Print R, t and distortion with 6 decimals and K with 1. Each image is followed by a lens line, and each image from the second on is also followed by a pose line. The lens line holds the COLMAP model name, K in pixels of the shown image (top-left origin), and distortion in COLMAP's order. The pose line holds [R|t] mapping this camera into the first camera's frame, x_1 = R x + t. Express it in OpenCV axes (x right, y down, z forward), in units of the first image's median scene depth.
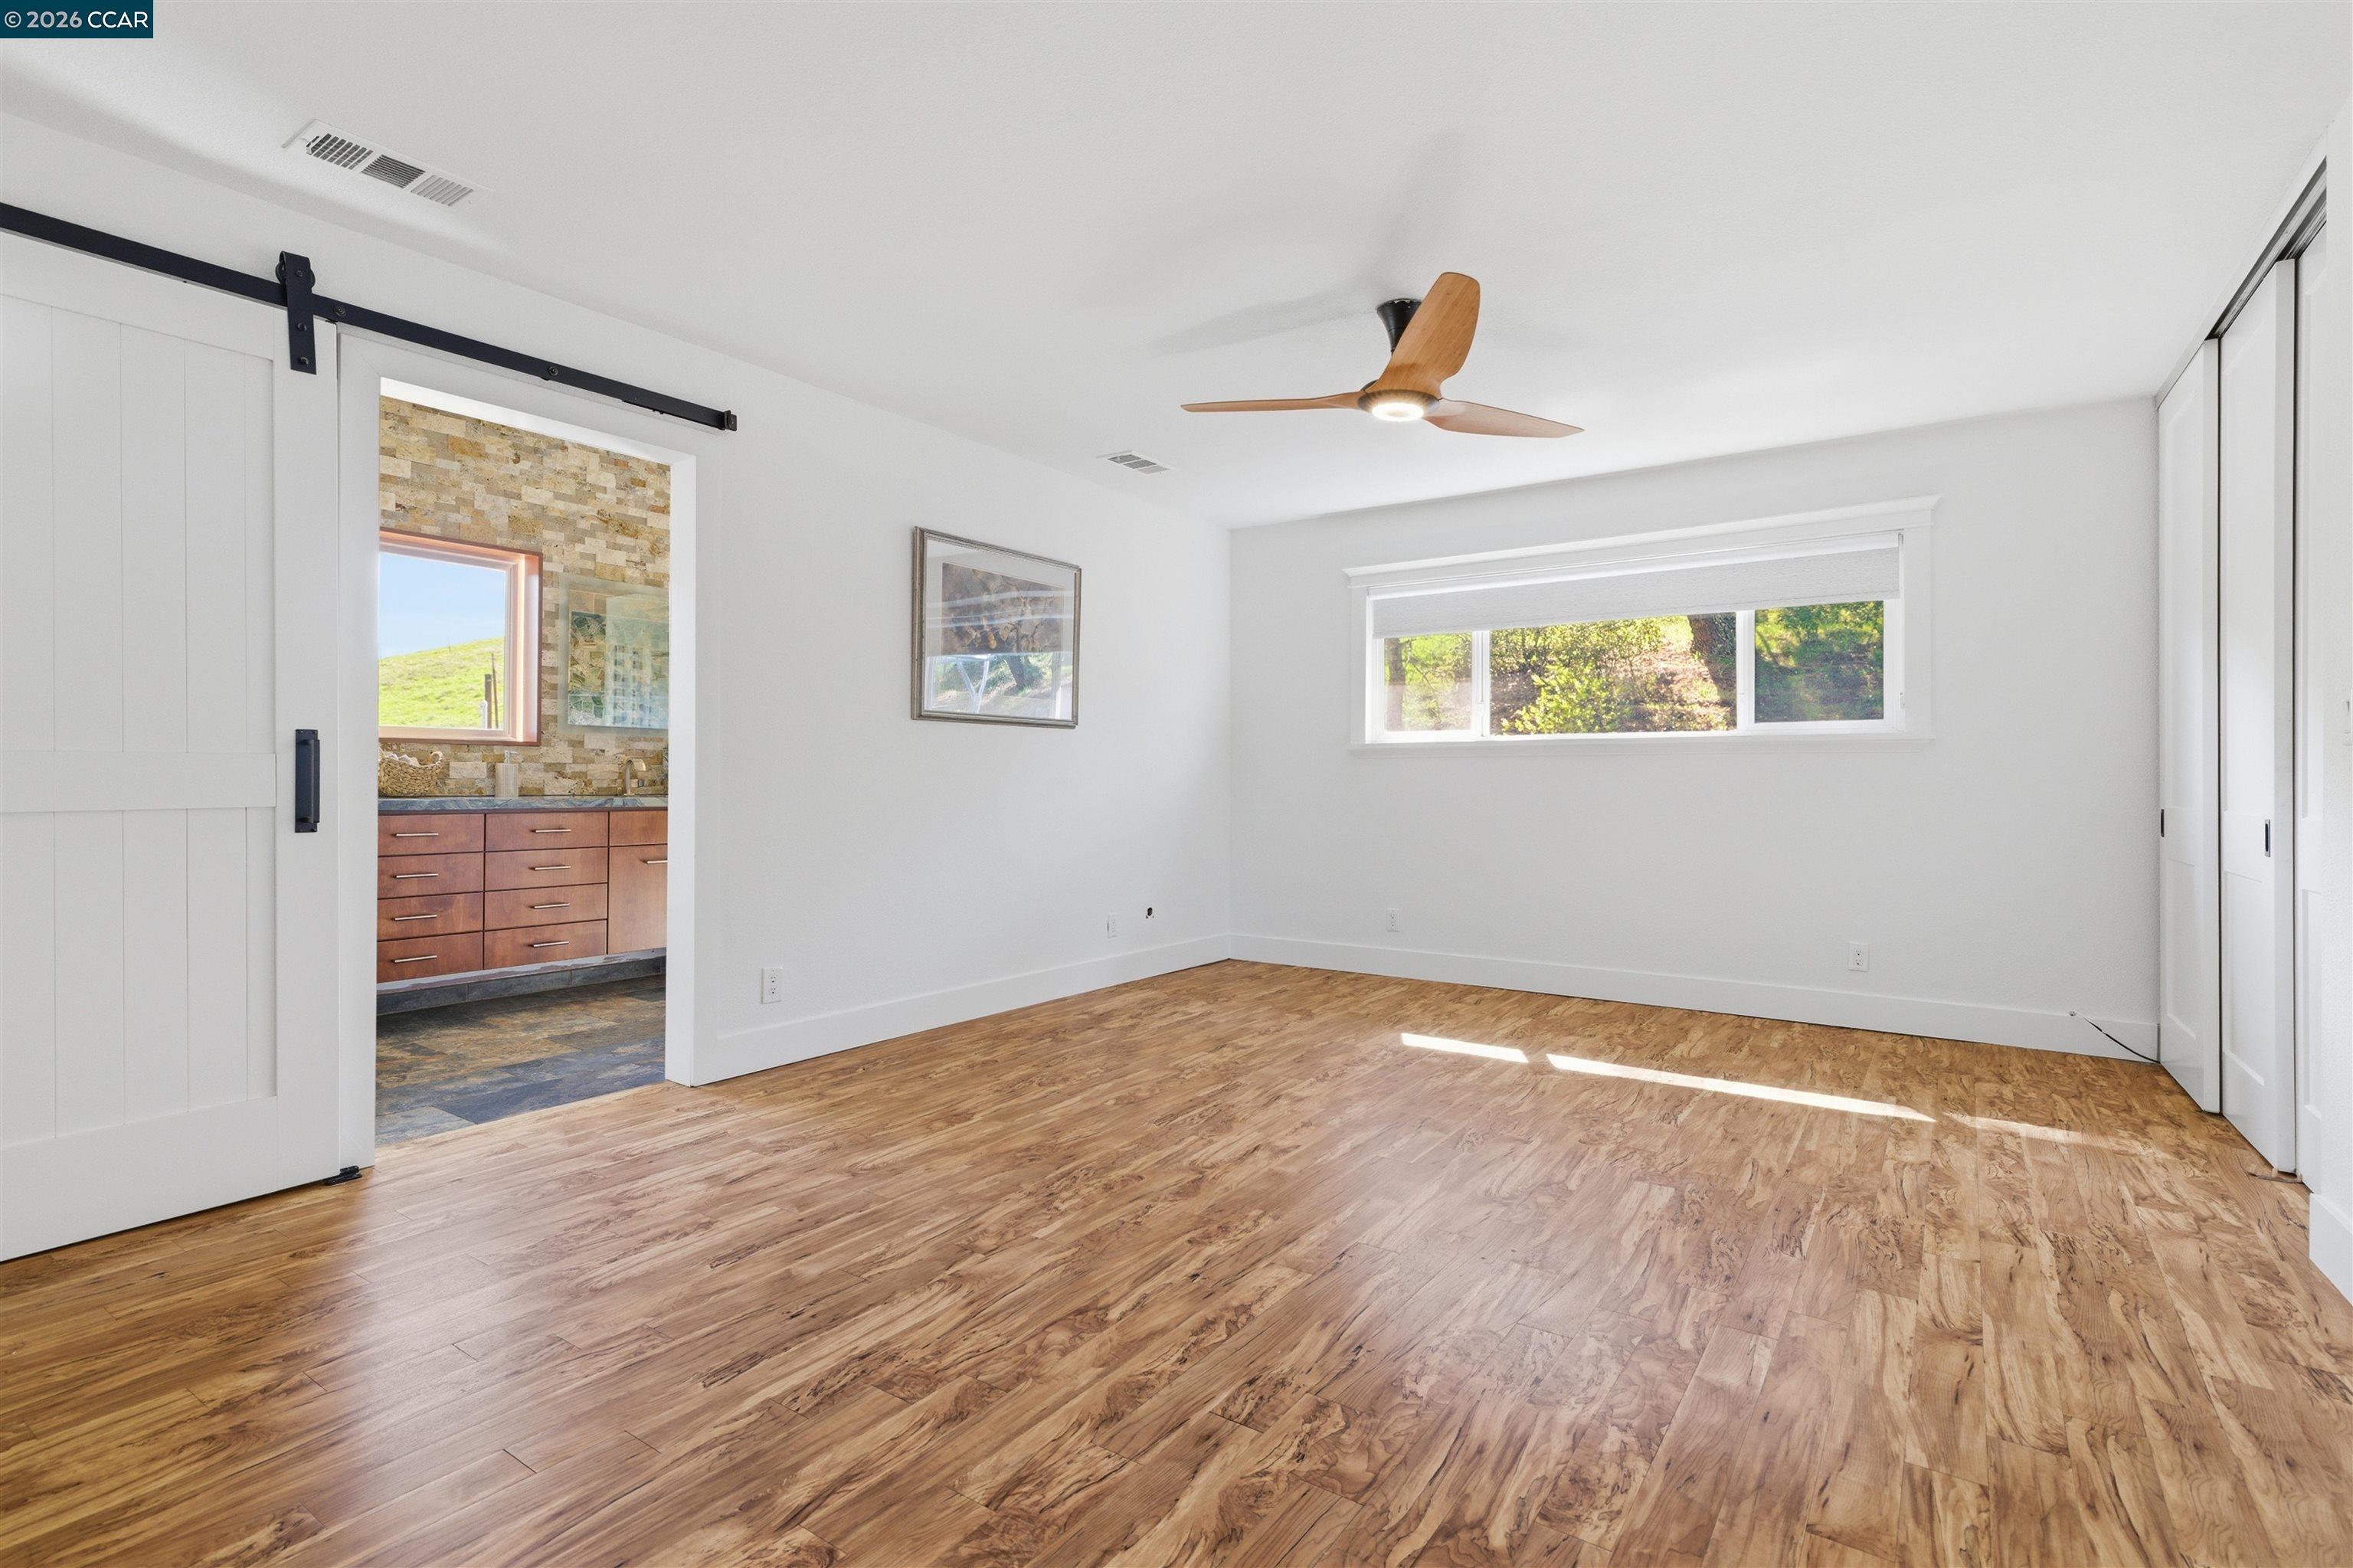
lens RADIAL K [[1119.1, 0, 1179.2], [0, 1119.1, 778.8], [0, 0, 1]] dist [0.007762, -0.000337]
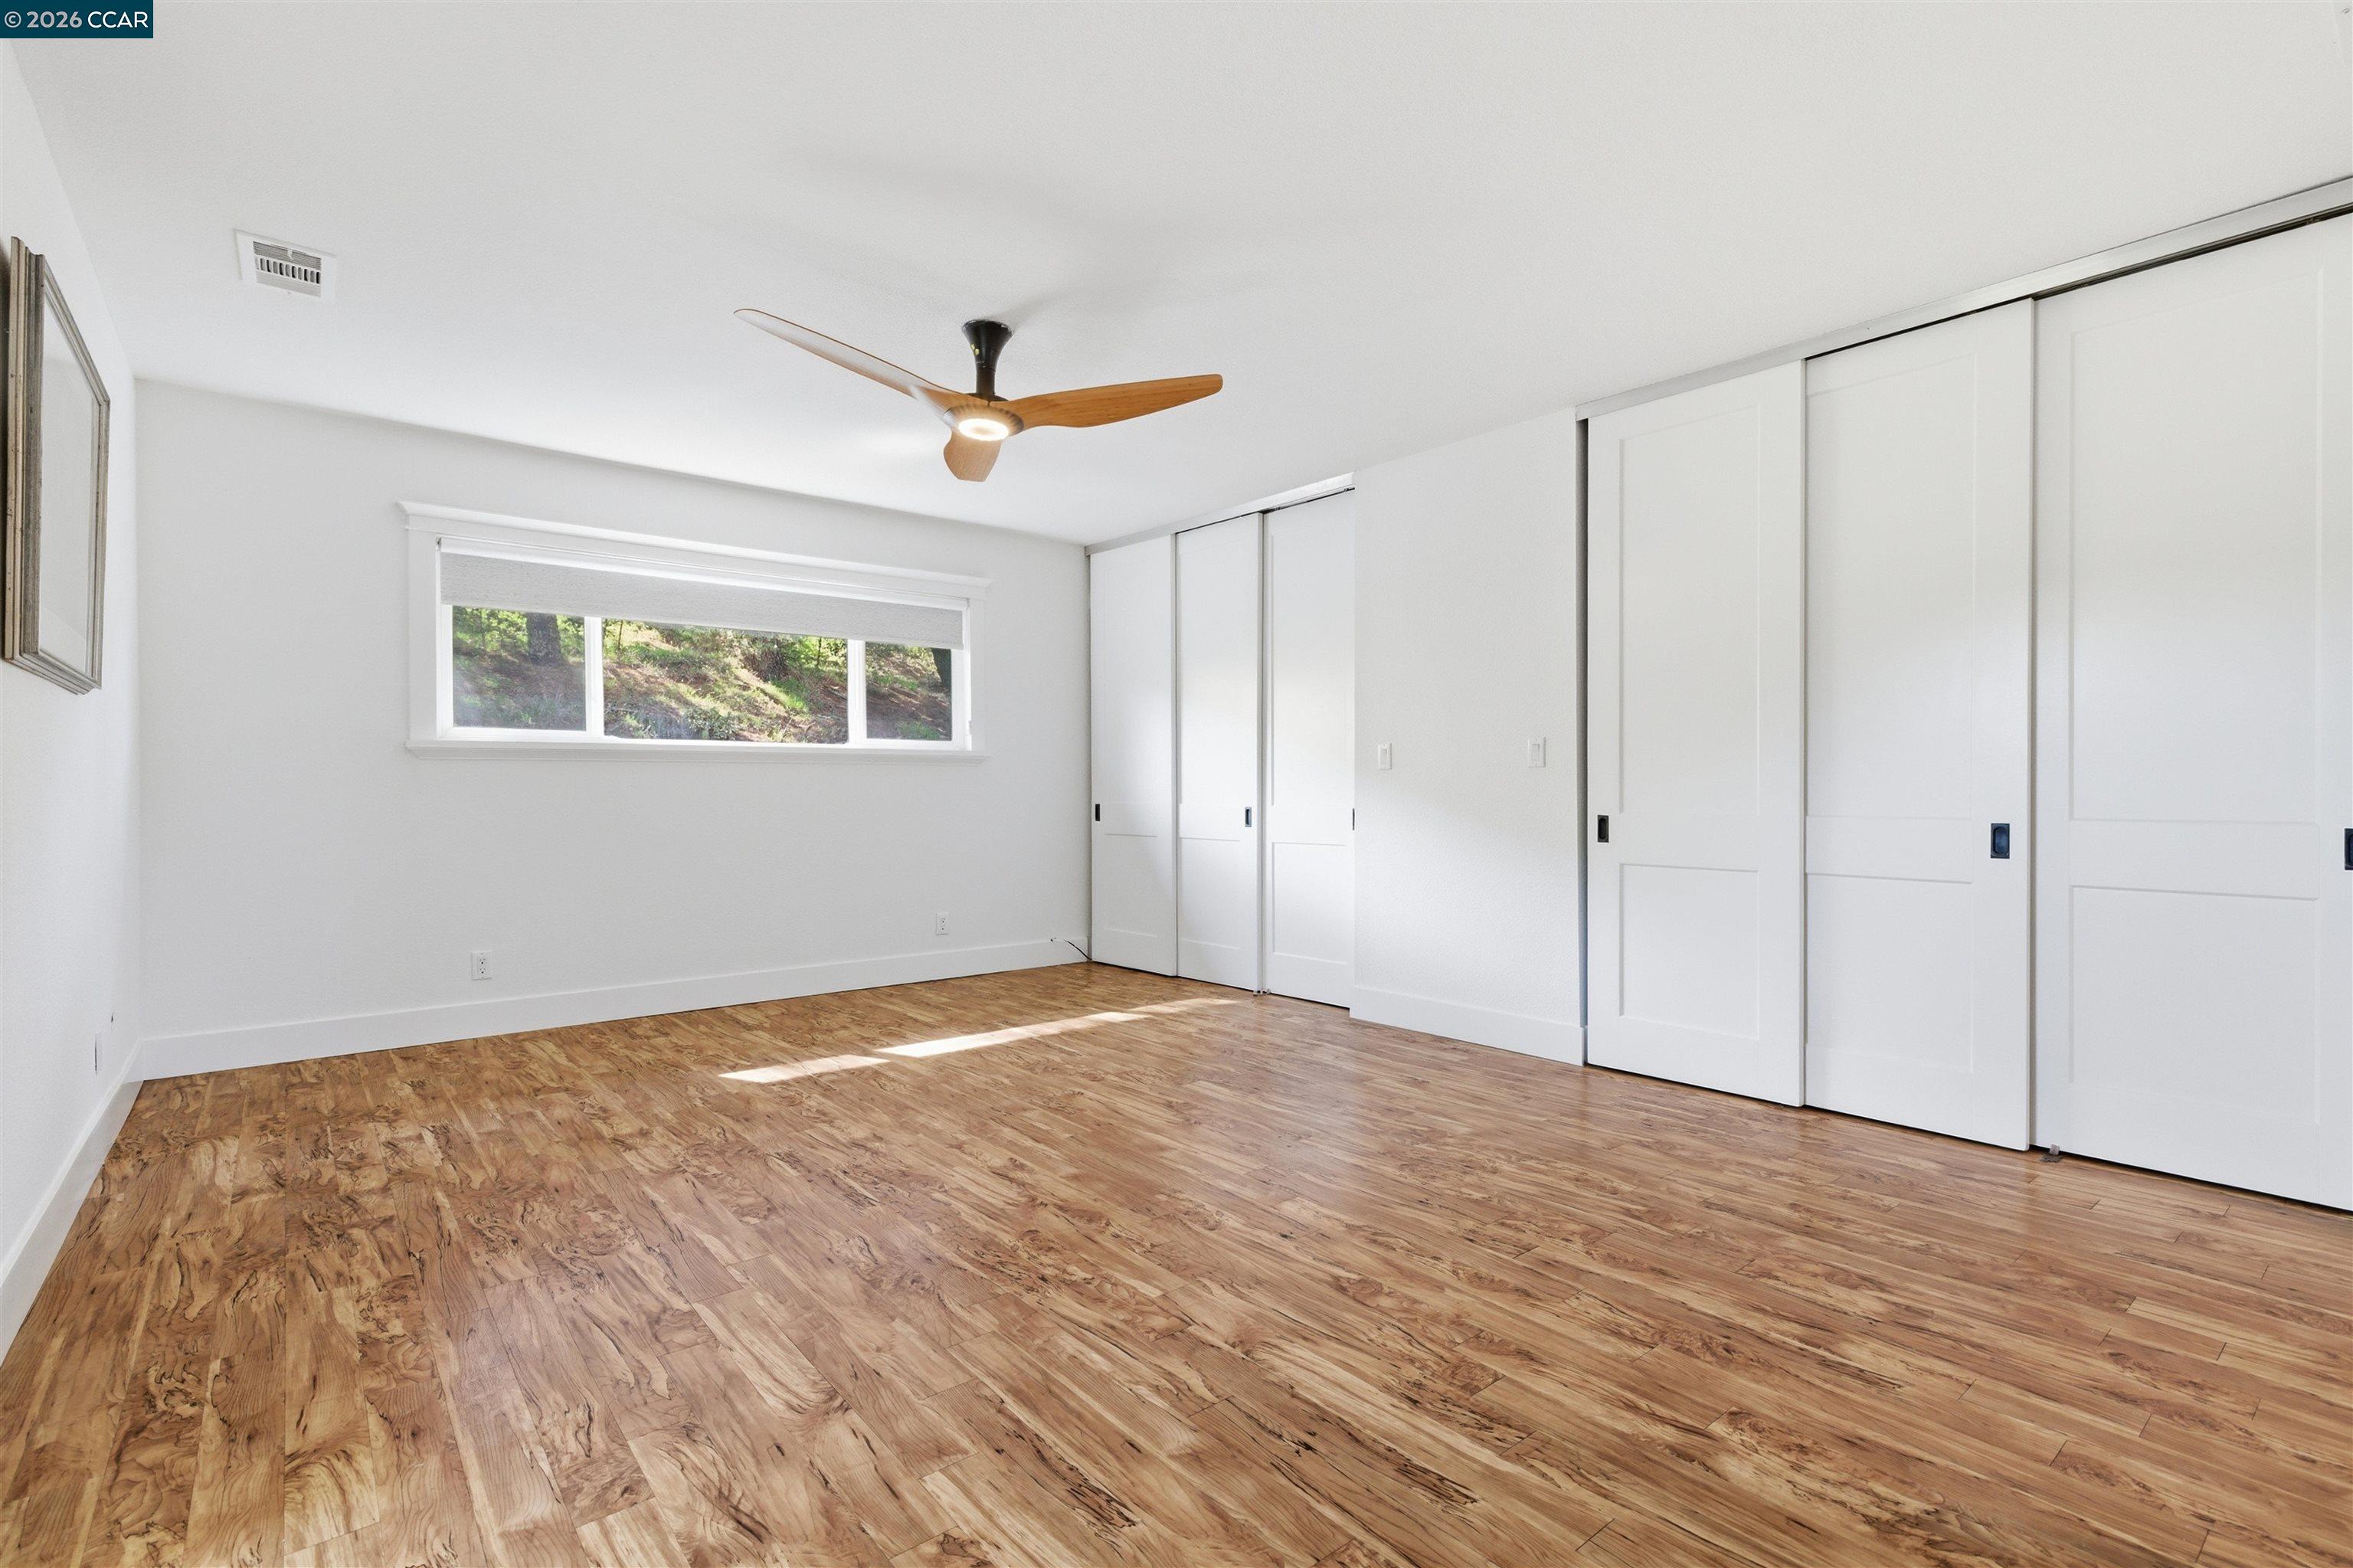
lens RADIAL K [[1073.3, 0, 1182.8], [0, 1073.3, 795.8], [0, 0, 1]] dist [0.011302, -0.000182]
pose [[0.270243, -0.011216, 0.962727, -0.844006], [-0.000191, 0.999931, 0.011703, -0.004764], [-0.962792, -0.003346, 0.270222, 0.660674]]
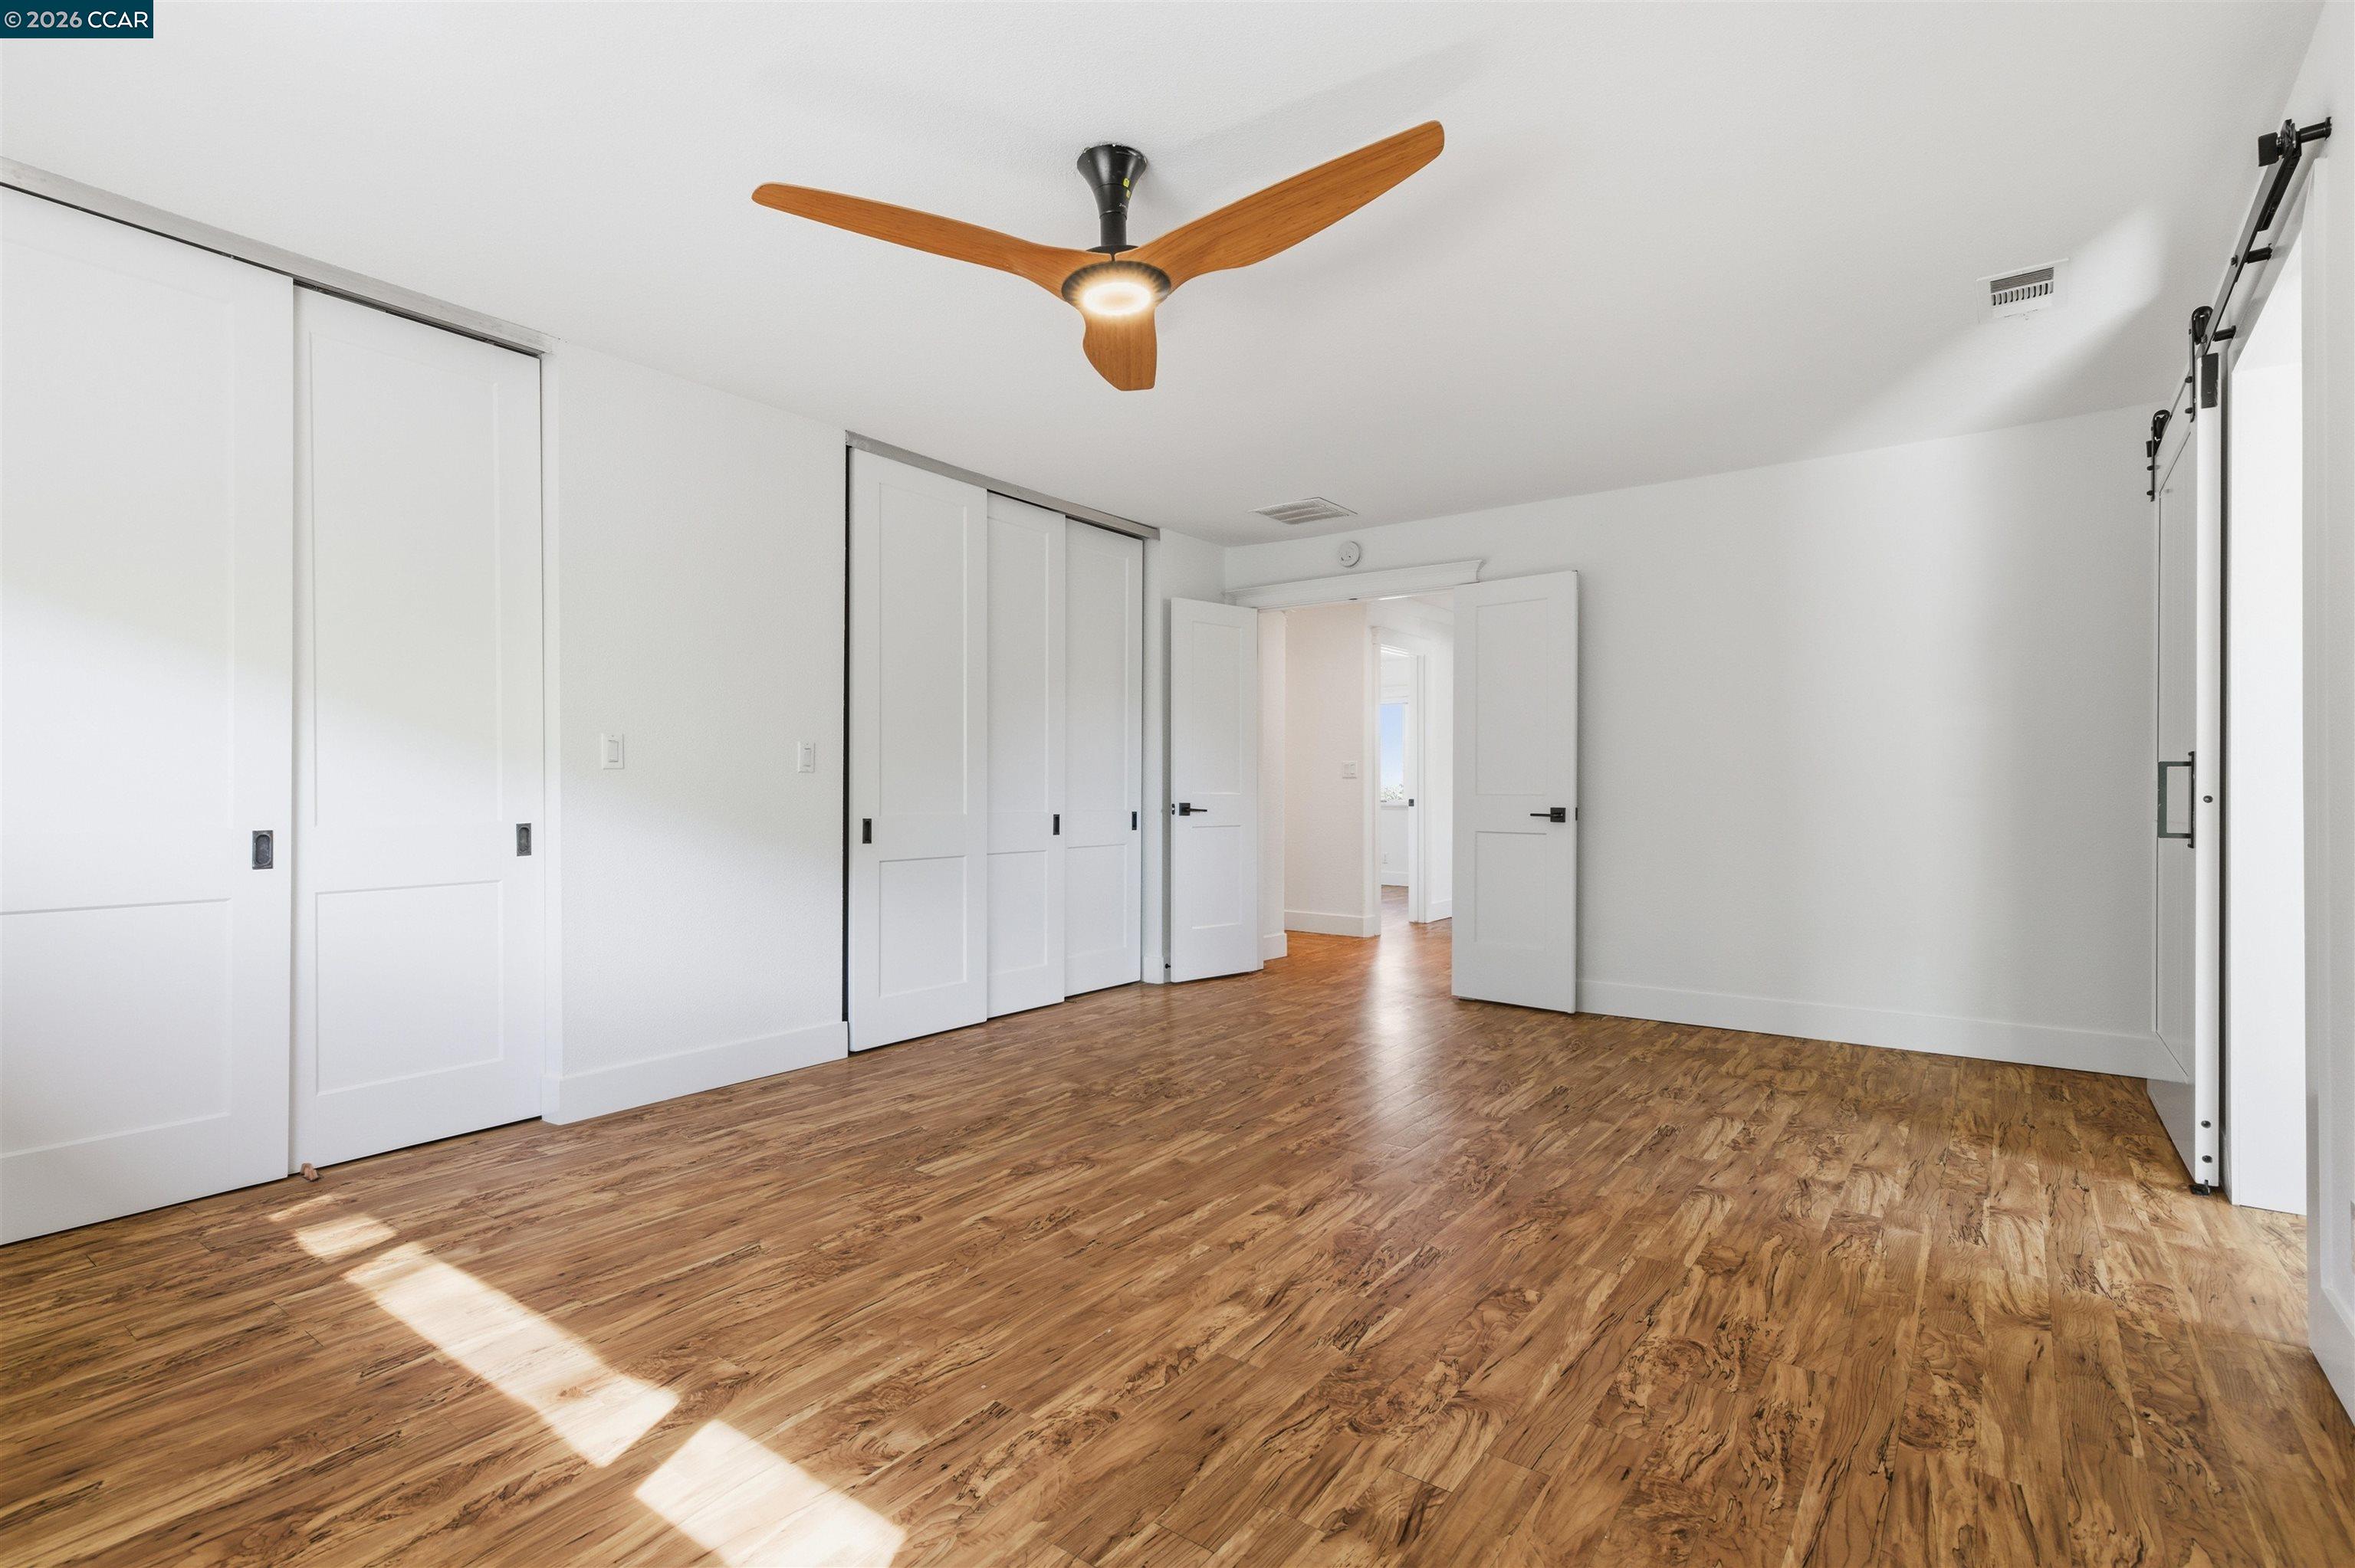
lens RADIAL K [[1119.8, 0, 1166.4], [0, 1119.8, 782.7], [0, 0, 1]] dist [0.007762, -0.000337]
pose [[-0.999262, -0.004264, 0.038176, 0.157559], [-0.004664, 0.999935, -0.010413, 0.000815], [-0.038129, -0.010584, -0.999217, 2.075330]]
